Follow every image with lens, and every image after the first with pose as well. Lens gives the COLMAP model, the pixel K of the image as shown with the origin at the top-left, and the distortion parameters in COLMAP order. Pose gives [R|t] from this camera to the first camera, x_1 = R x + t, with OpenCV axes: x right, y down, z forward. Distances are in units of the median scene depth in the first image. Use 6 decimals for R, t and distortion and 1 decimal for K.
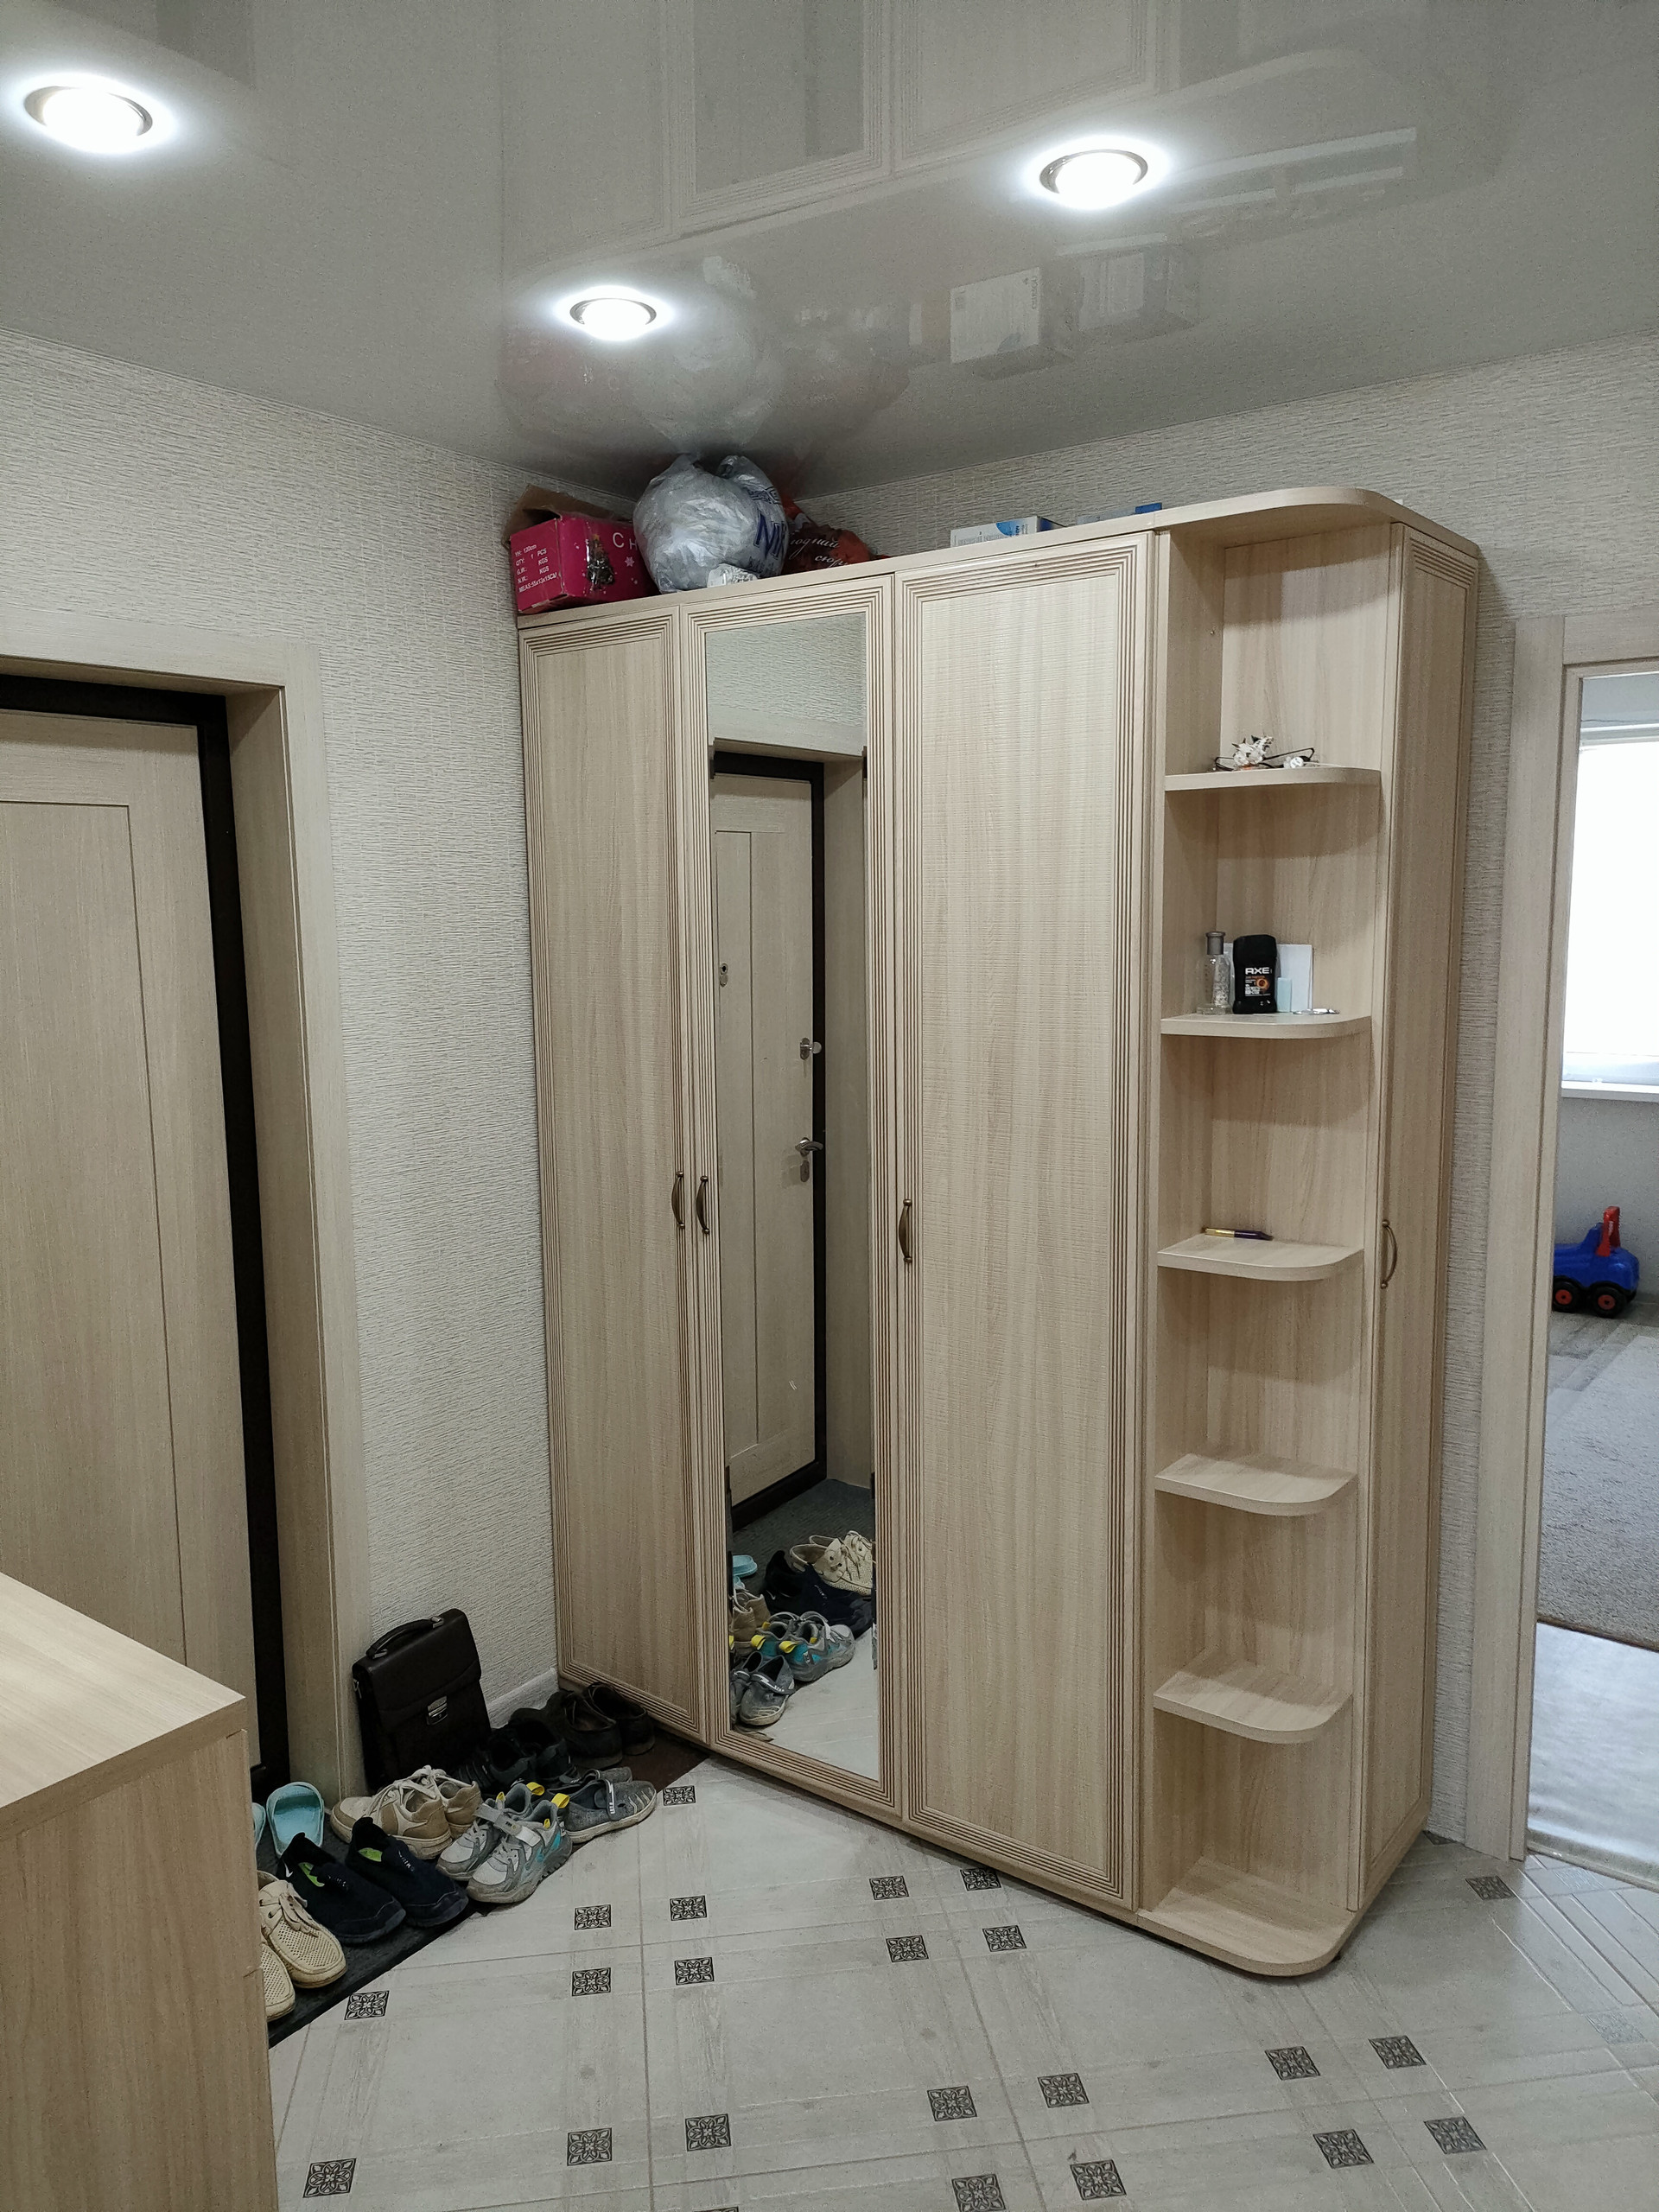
lens RADIAL K [[1638.2, 0, 828.7], [0, 1638.2, 1112.5], [0, 0, 1]] dist [0.076010, -0.079055]
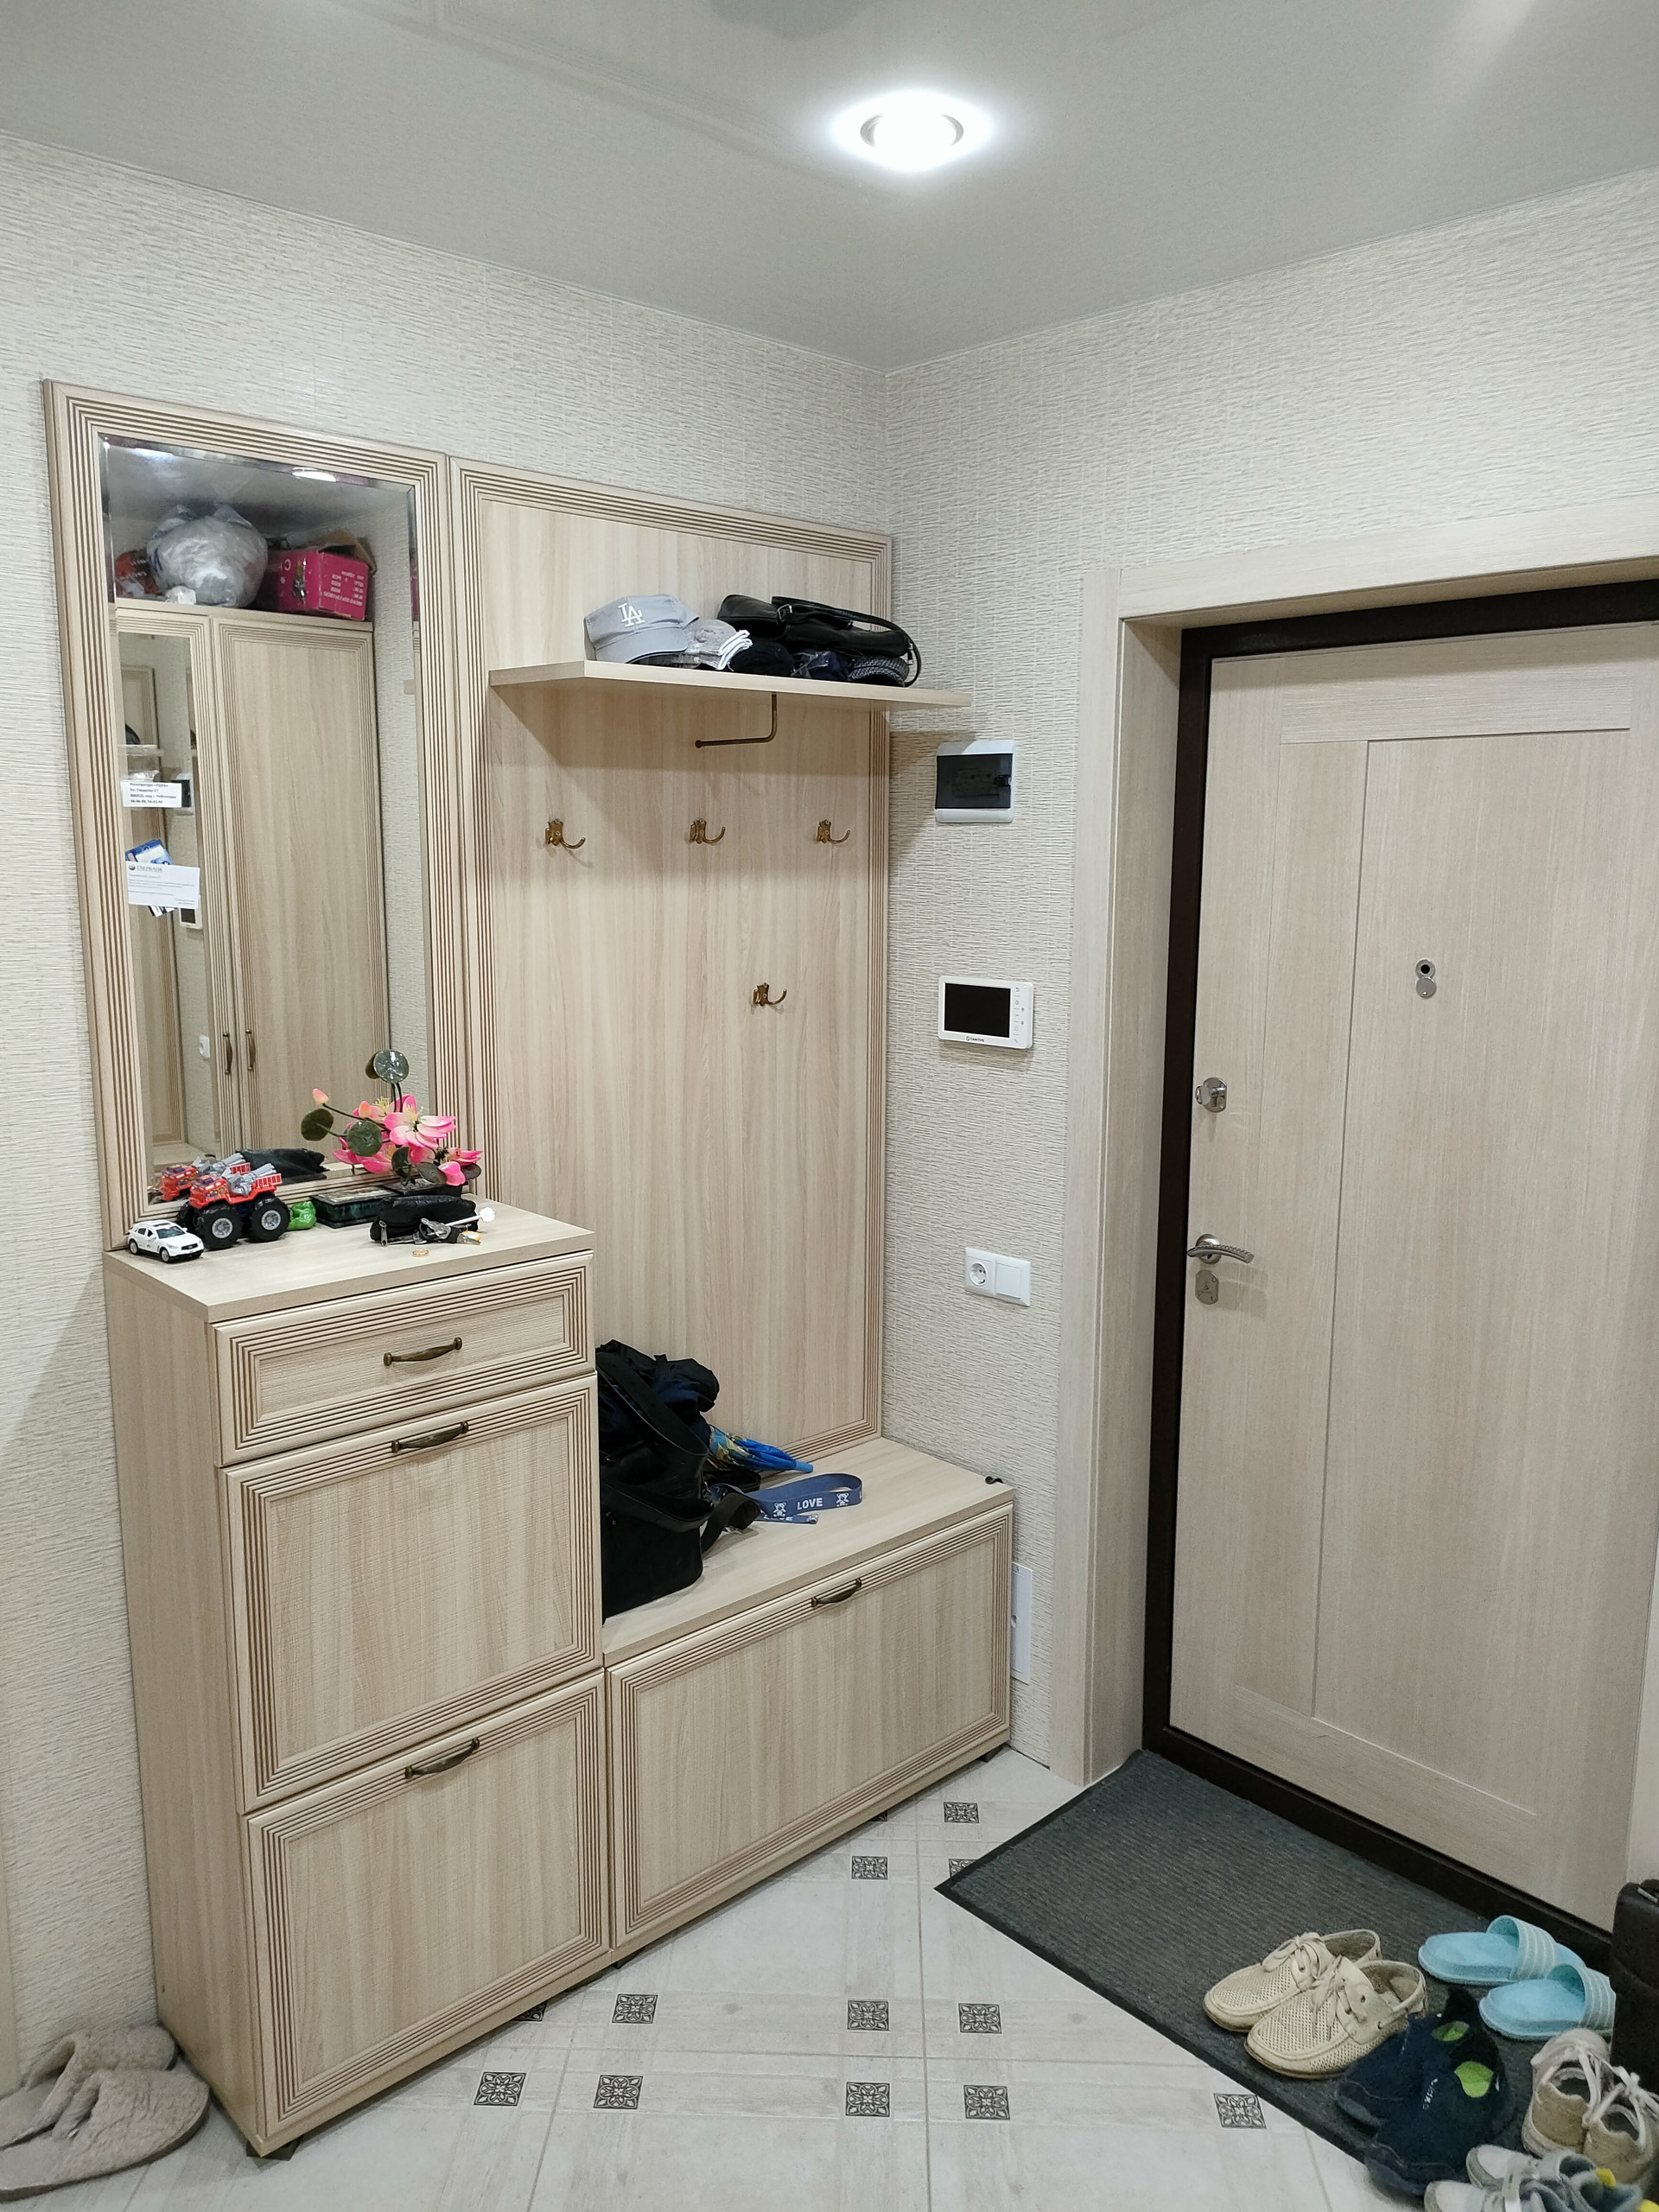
lens RADIAL K [[1638.2, 0, 823.2], [0, 1638.2, 1113.9], [0, 0, 1]] dist [0.076010, -0.079055]
pose [[-0.178104, 0.181638, -0.967102, 0.479483], [-0.138245, 0.968449, 0.207351, -0.115563], [0.974252, 0.170627, -0.147374, 0.764989]]
